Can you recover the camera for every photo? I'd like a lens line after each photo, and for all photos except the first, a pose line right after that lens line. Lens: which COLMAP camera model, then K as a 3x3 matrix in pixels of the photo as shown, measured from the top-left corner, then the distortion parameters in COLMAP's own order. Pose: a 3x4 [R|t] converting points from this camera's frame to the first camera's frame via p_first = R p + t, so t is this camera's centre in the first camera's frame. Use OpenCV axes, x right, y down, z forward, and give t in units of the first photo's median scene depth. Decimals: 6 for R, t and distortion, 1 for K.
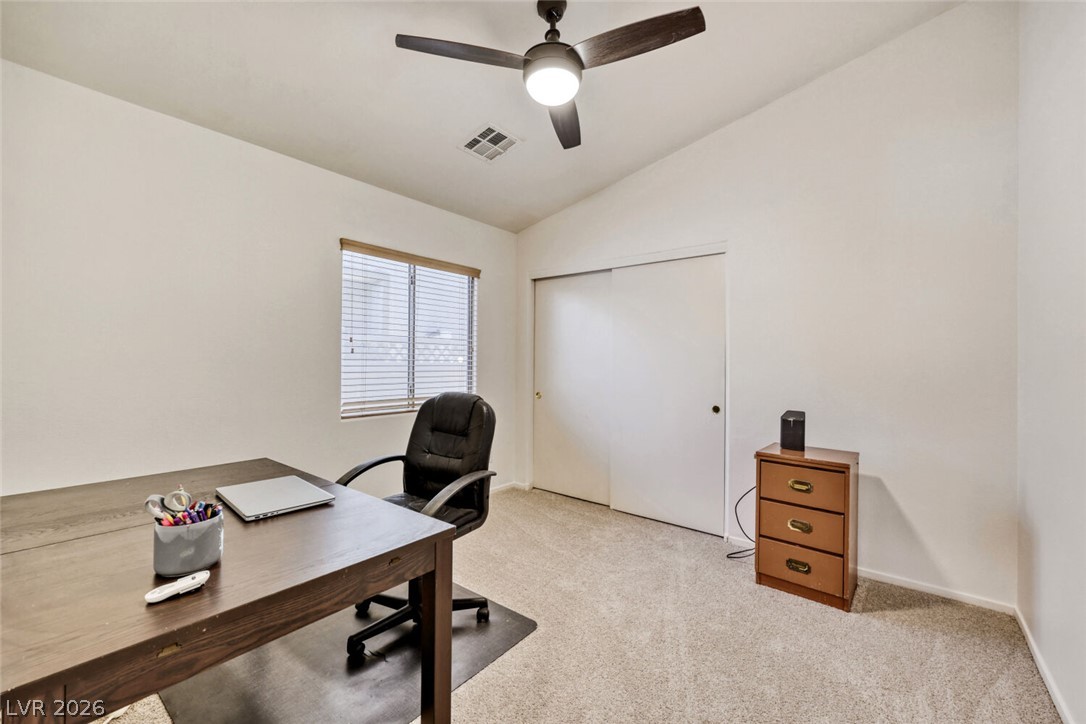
lens RADIAL K [[442.9, 0, 550.0], [0, 442.9, 364.0], [0, 0, 1]] dist [0.004346, 0.000712]
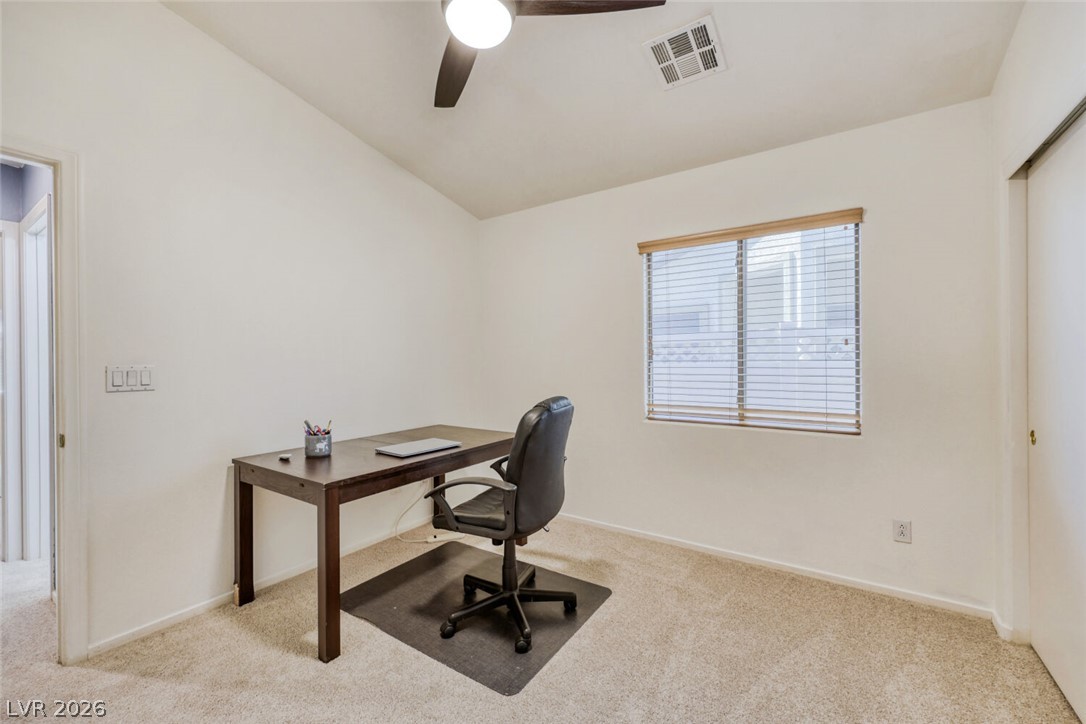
lens RADIAL K [[442.9, 0, 539.9], [0, 442.9, 362.7], [0, 0, 1]] dist [0.004346, 0.000712]
pose [[0.084447, -0.006821, -0.996405, 0.509612], [-0.001321, 0.999975, -0.006958, 0.001124], [0.996427, 0.001904, 0.084436, 0.655911]]
